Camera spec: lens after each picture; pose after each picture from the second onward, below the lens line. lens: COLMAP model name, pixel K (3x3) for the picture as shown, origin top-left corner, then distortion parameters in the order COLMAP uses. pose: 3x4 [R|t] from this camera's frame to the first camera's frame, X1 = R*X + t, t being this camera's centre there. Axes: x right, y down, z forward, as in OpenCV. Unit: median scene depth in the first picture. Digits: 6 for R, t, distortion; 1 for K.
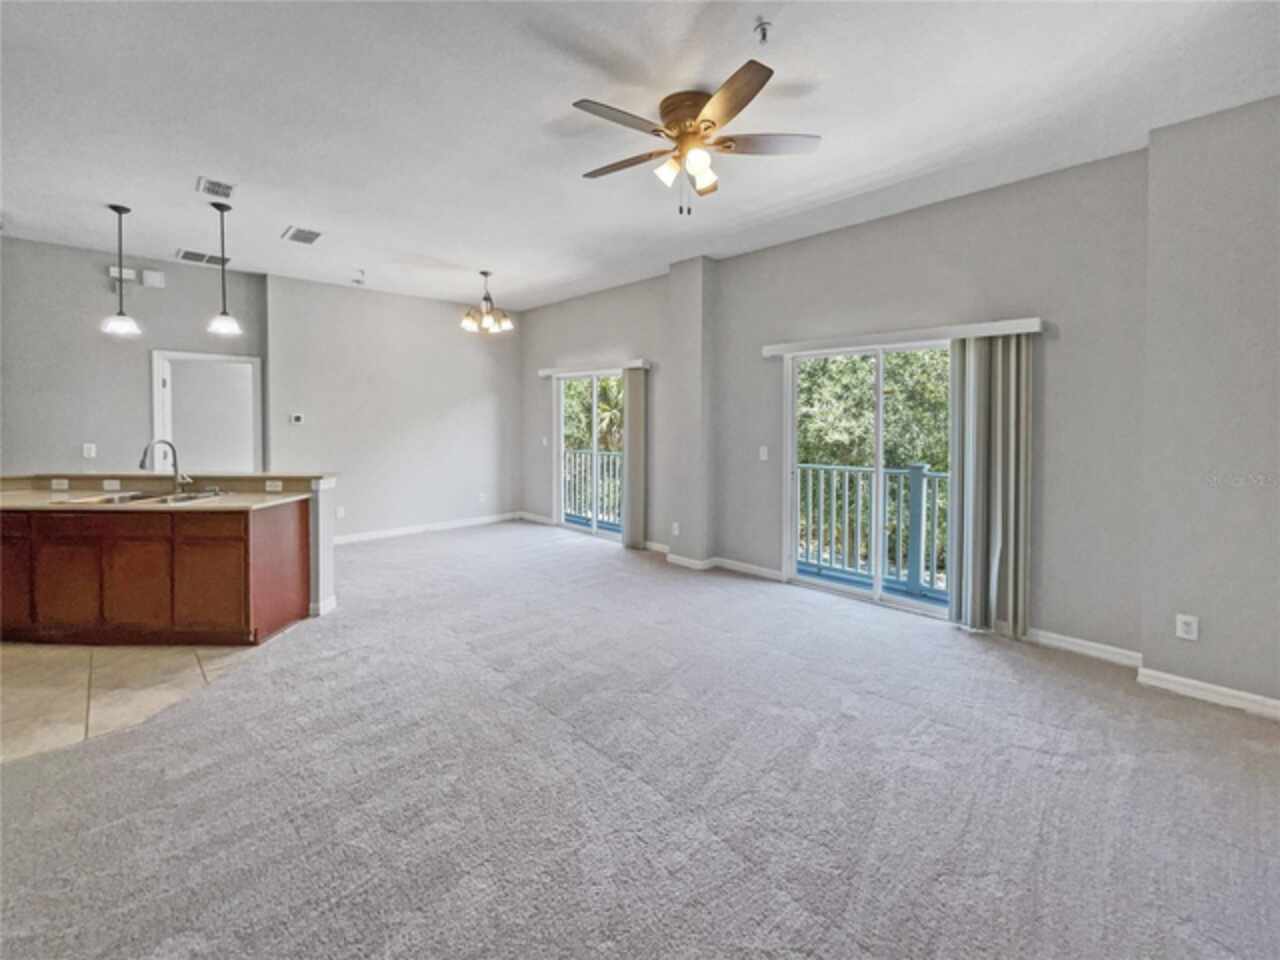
lens RADIAL K [[548.0, 0, 618.2], [0, 548.0, 424.7], [0, 0, 1]] dist [-0.011282, 0.004211]
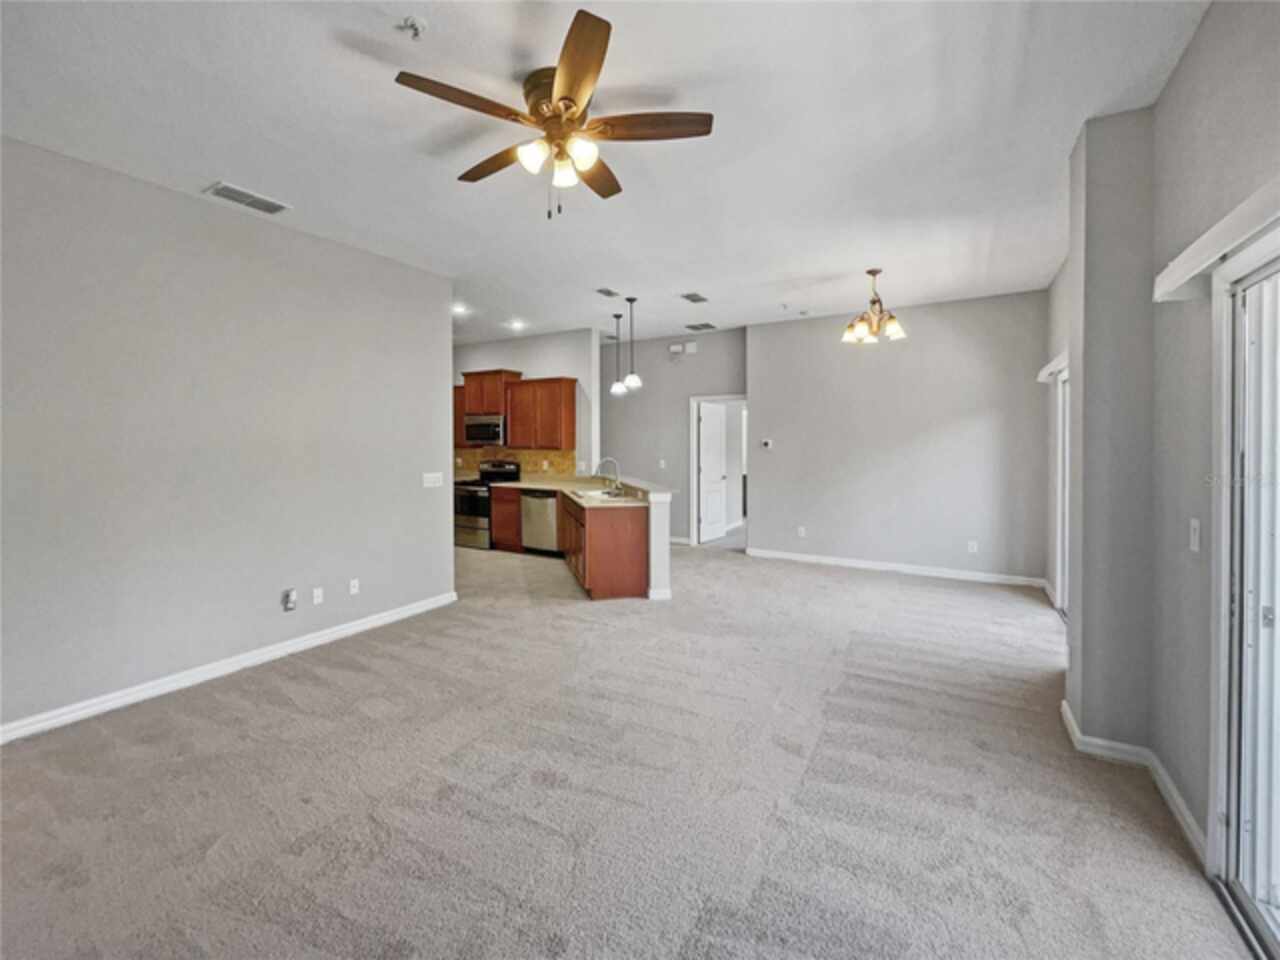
lens RADIAL K [[548.0, 0, 623.0], [0, 548.0, 444.6], [0, 0, 1]] dist [-0.011282, 0.004211]
pose [[0.257868, 0.004983, -0.966167, 0.518413], [-0.006765, 0.999972, 0.003352, -0.013668], [0.966156, 0.005672, 0.257894, 0.460925]]
